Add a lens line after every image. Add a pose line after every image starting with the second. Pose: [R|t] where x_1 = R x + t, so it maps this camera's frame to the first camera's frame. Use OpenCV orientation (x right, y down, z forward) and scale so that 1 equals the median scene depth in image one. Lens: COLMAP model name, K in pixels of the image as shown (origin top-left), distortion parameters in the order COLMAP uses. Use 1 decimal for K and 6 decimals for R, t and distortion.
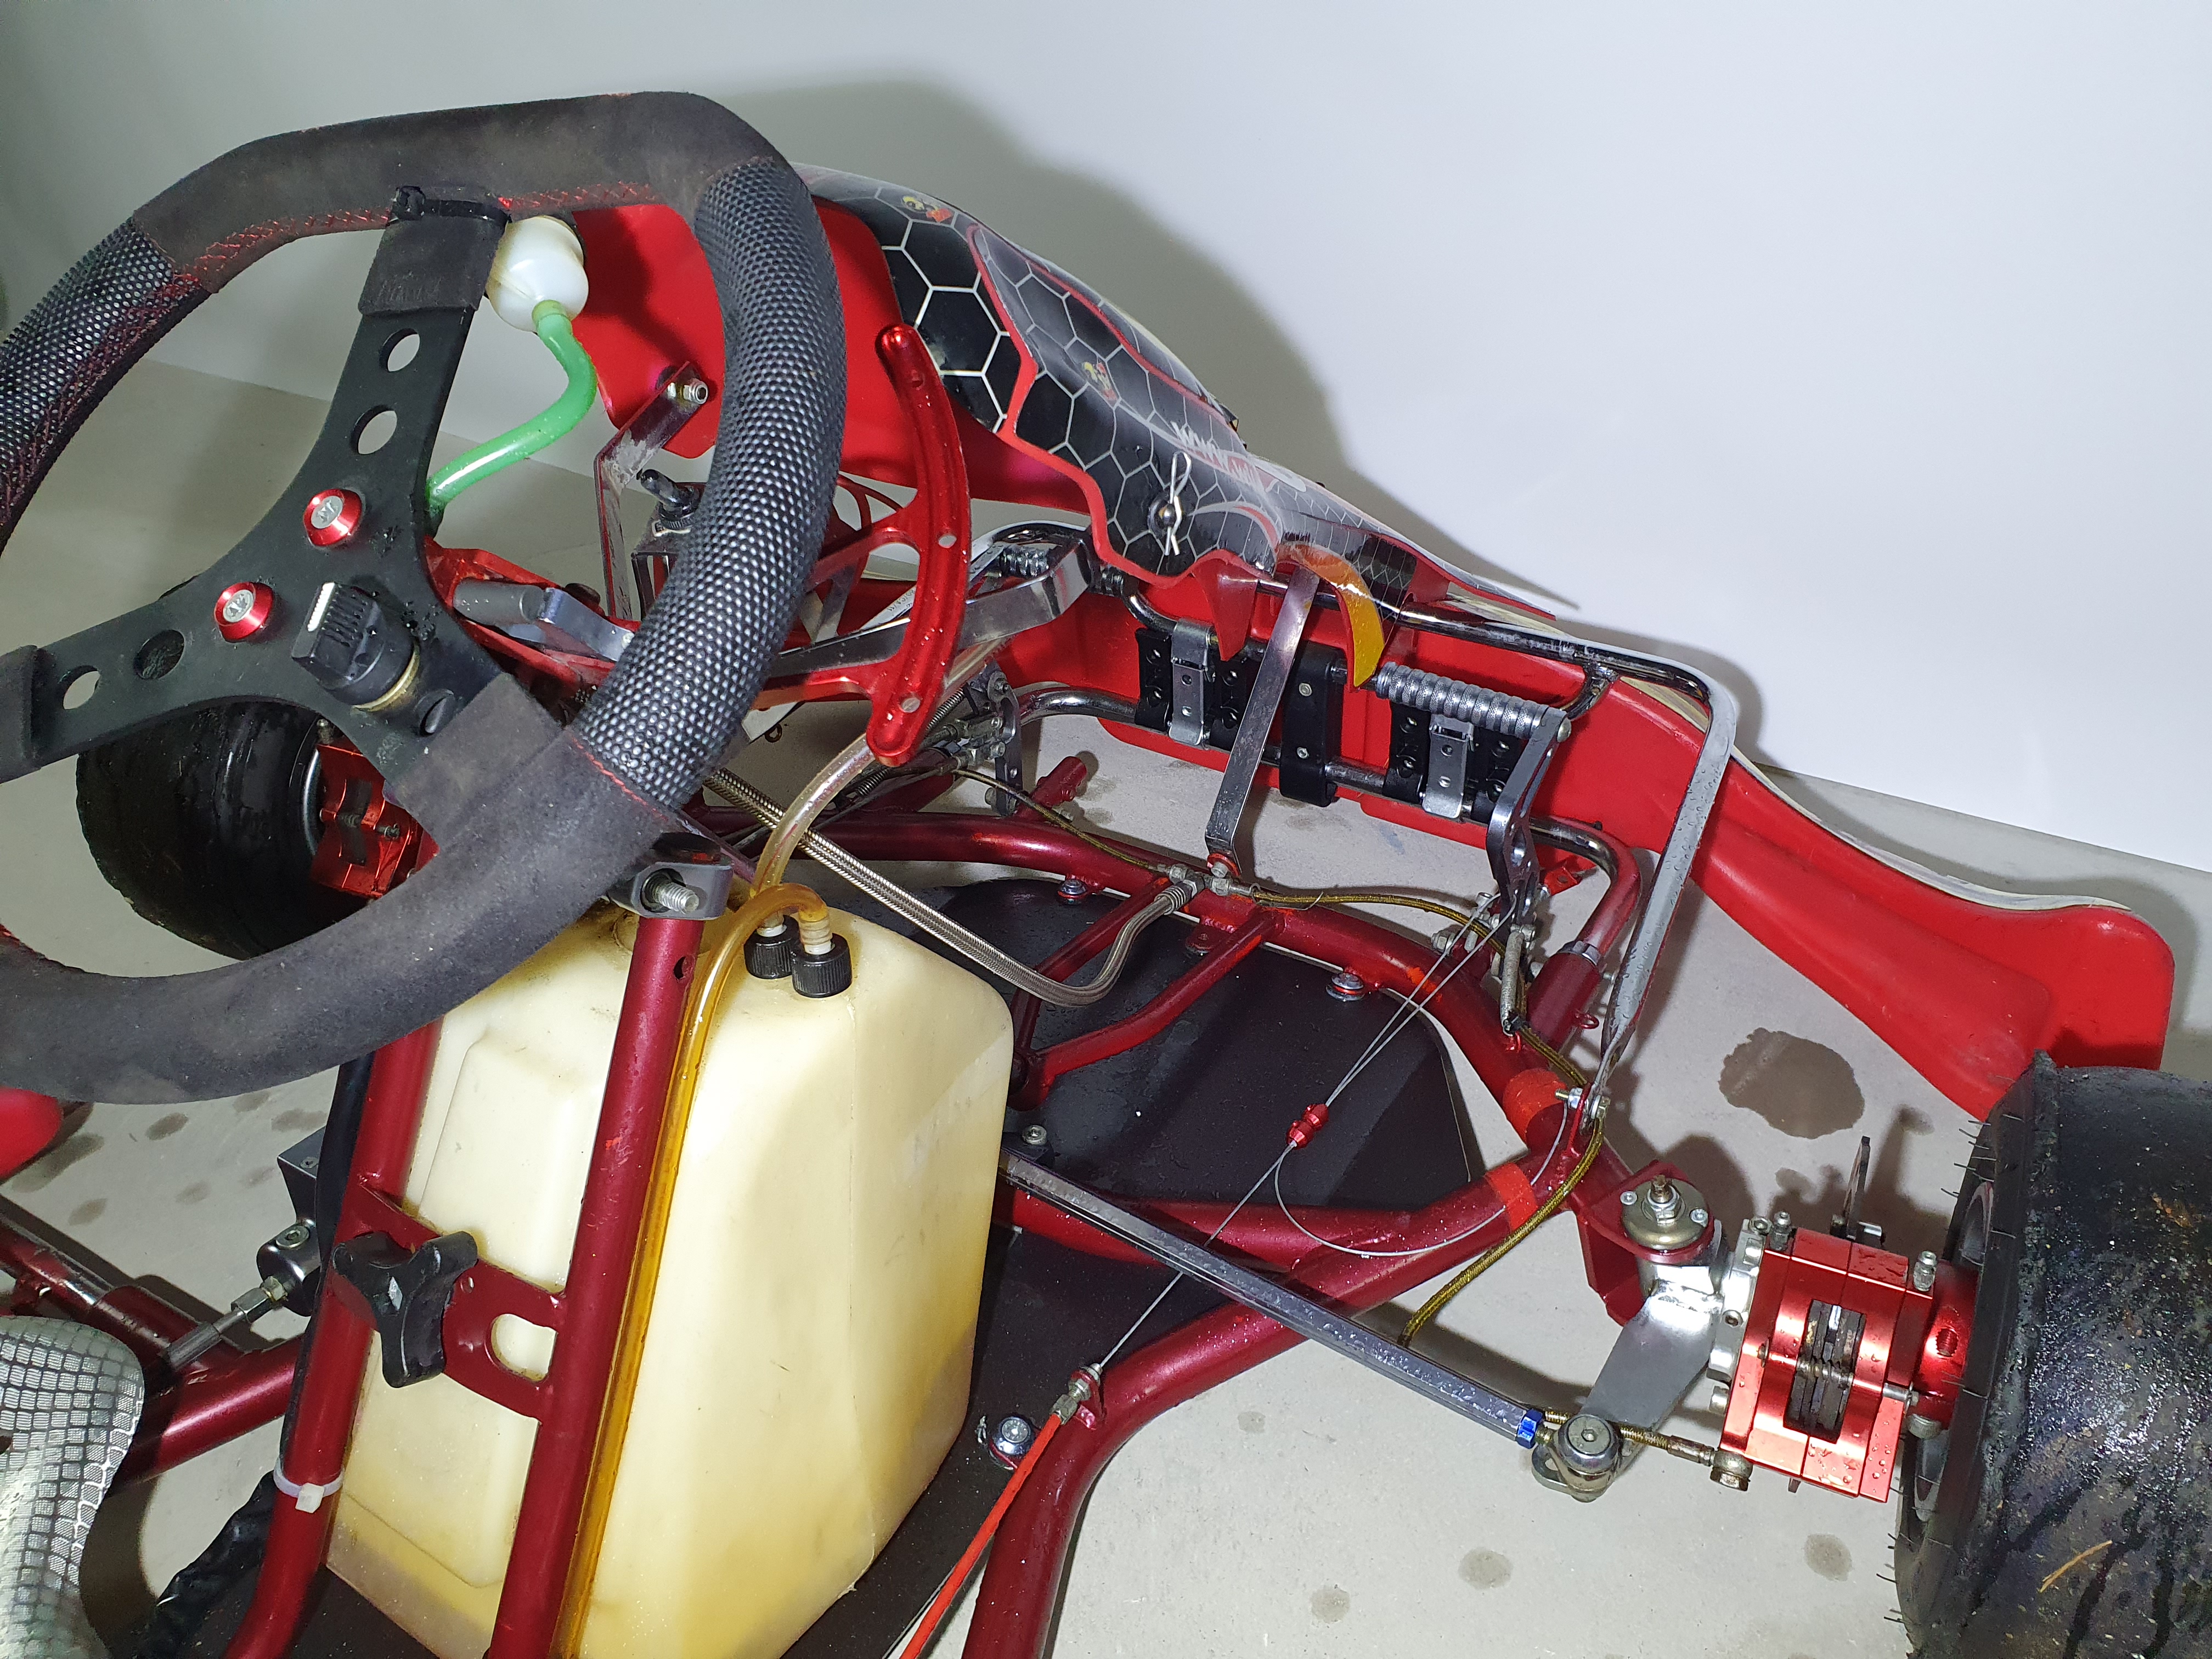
lens RADIAL K [[1773.3, 0, 1090.0], [0, 1773.3, 820.4], [0, 0, 1]] dist [0.048614, -0.086433]
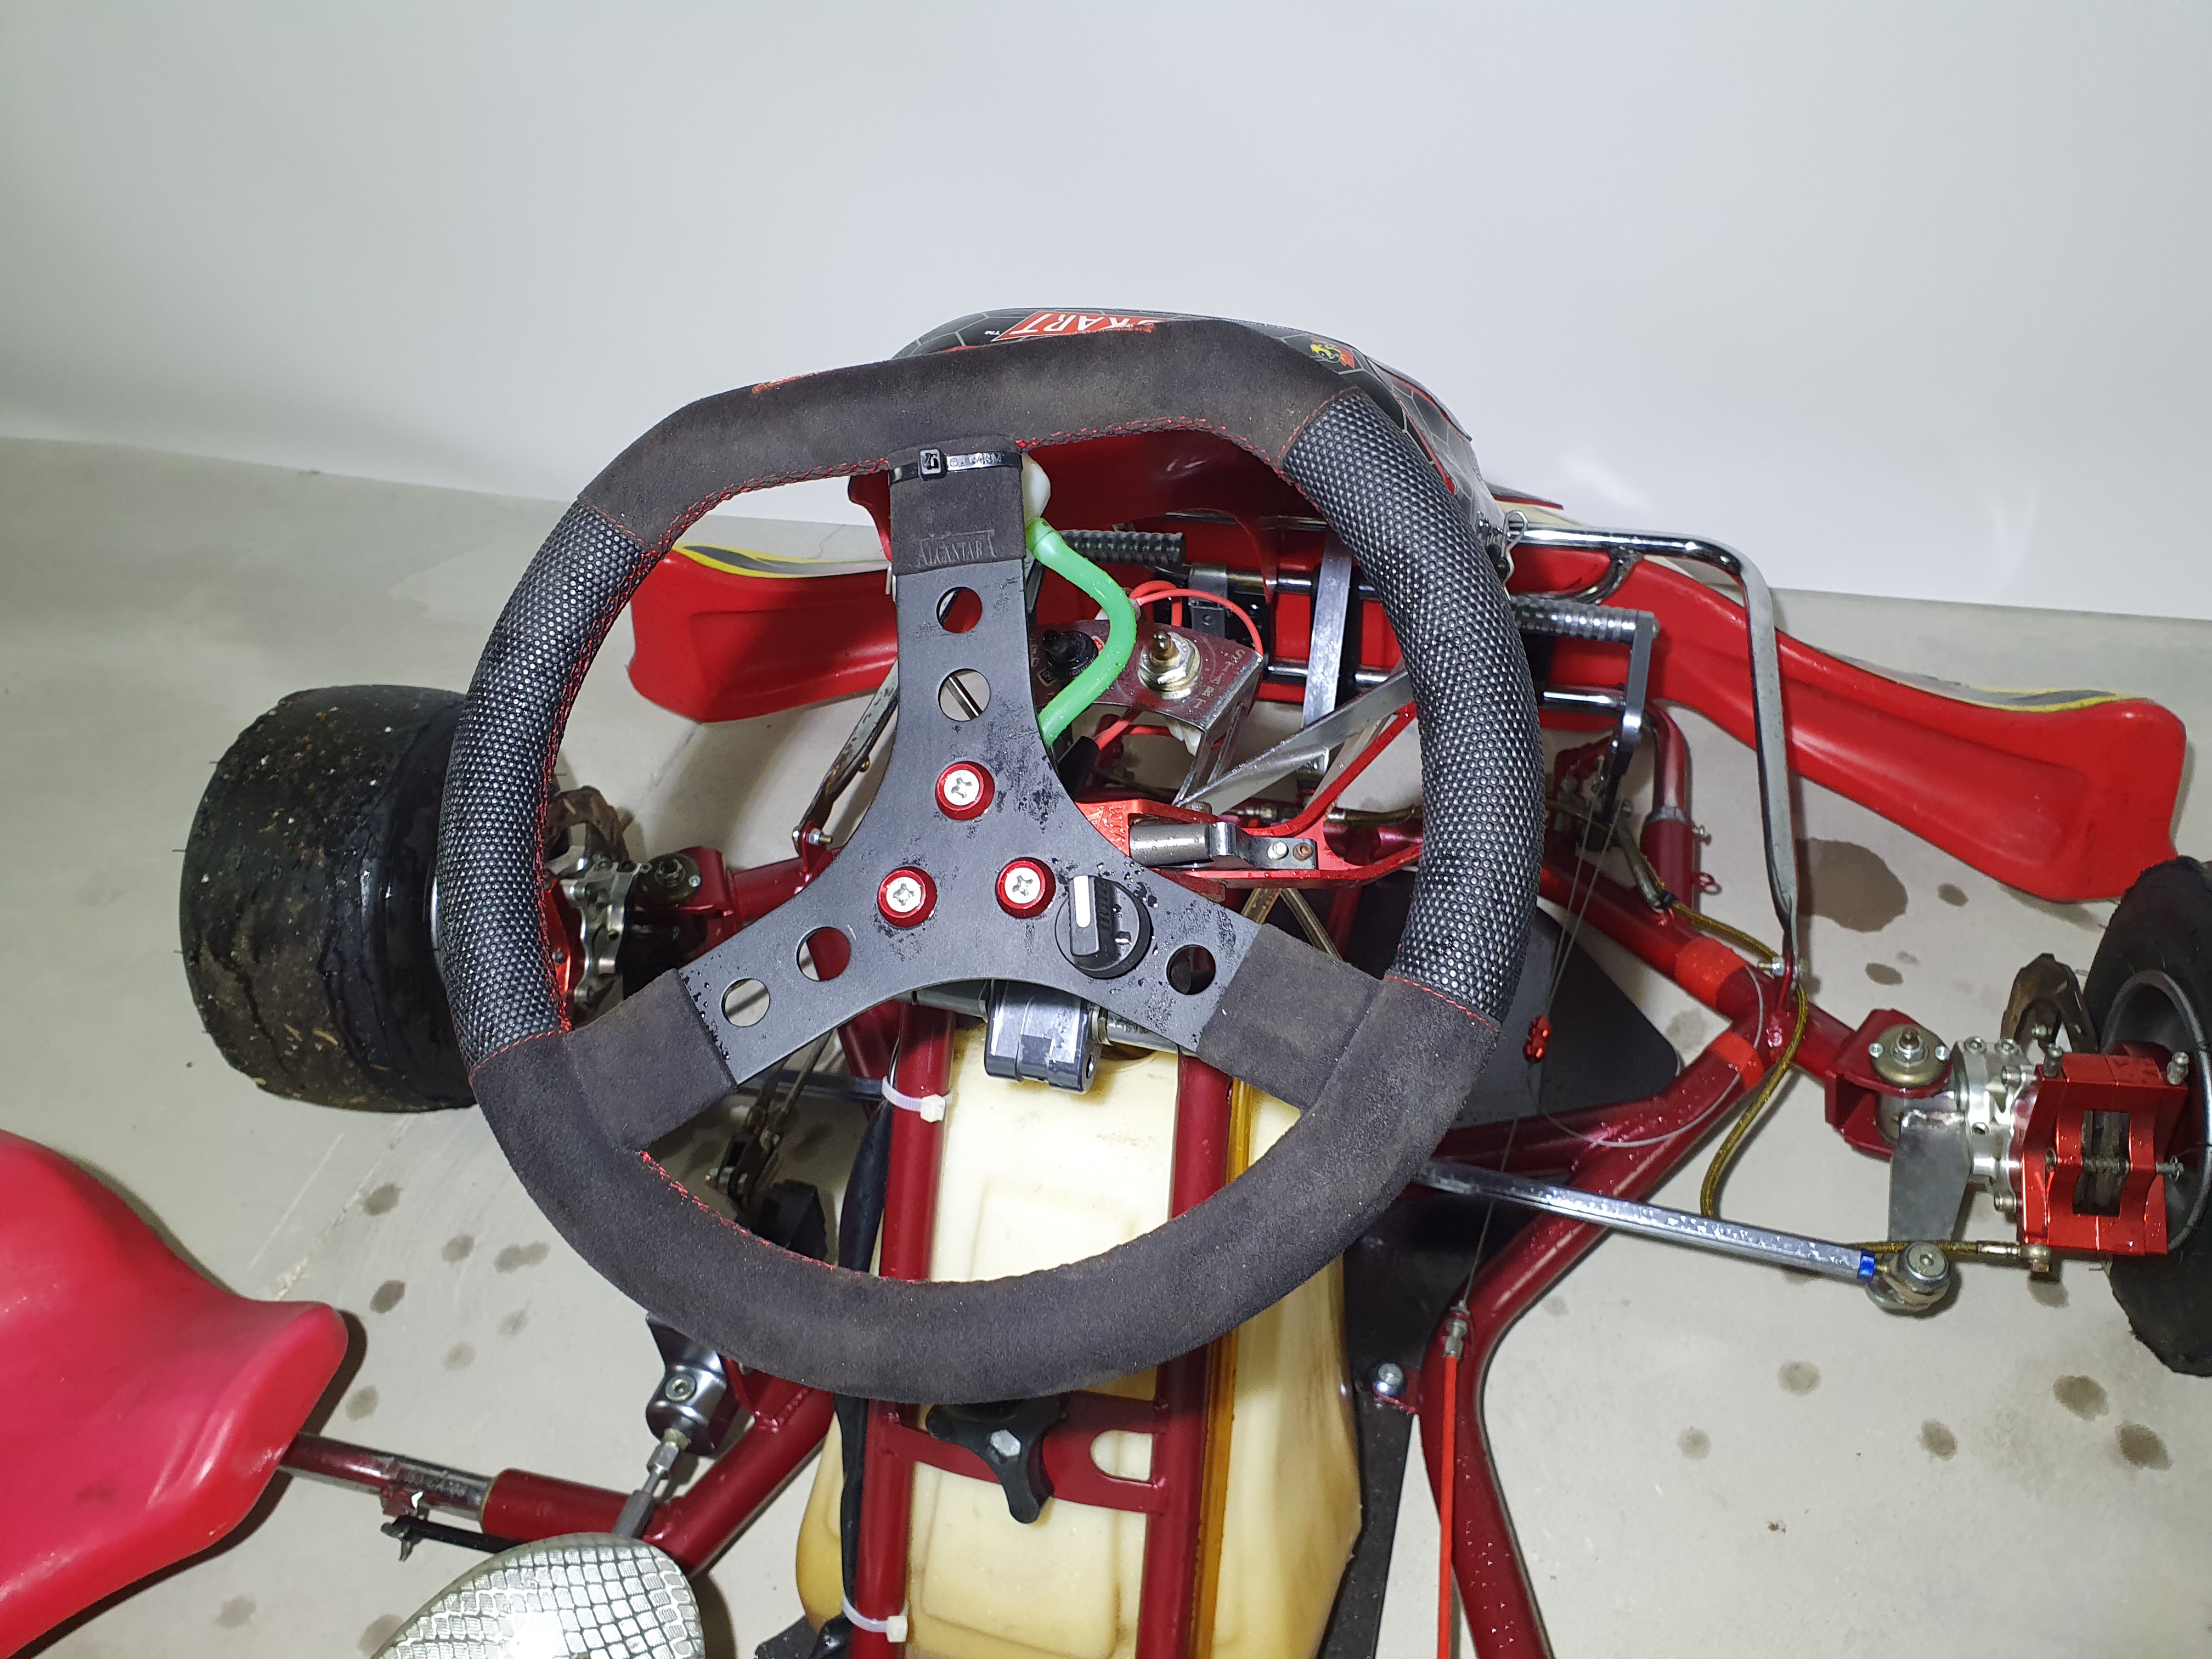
lens RADIAL K [[1773.3, 0, 1102.2], [0, 1773.3, 835.9], [0, 0, 1]] dist [0.048614, -0.086433]
pose [[0.959208, -0.214059, 0.184658, -0.343217], [0.191094, 0.972316, 0.134482, -0.164832], [-0.208333, -0.093709, 0.973558, -0.007502]]
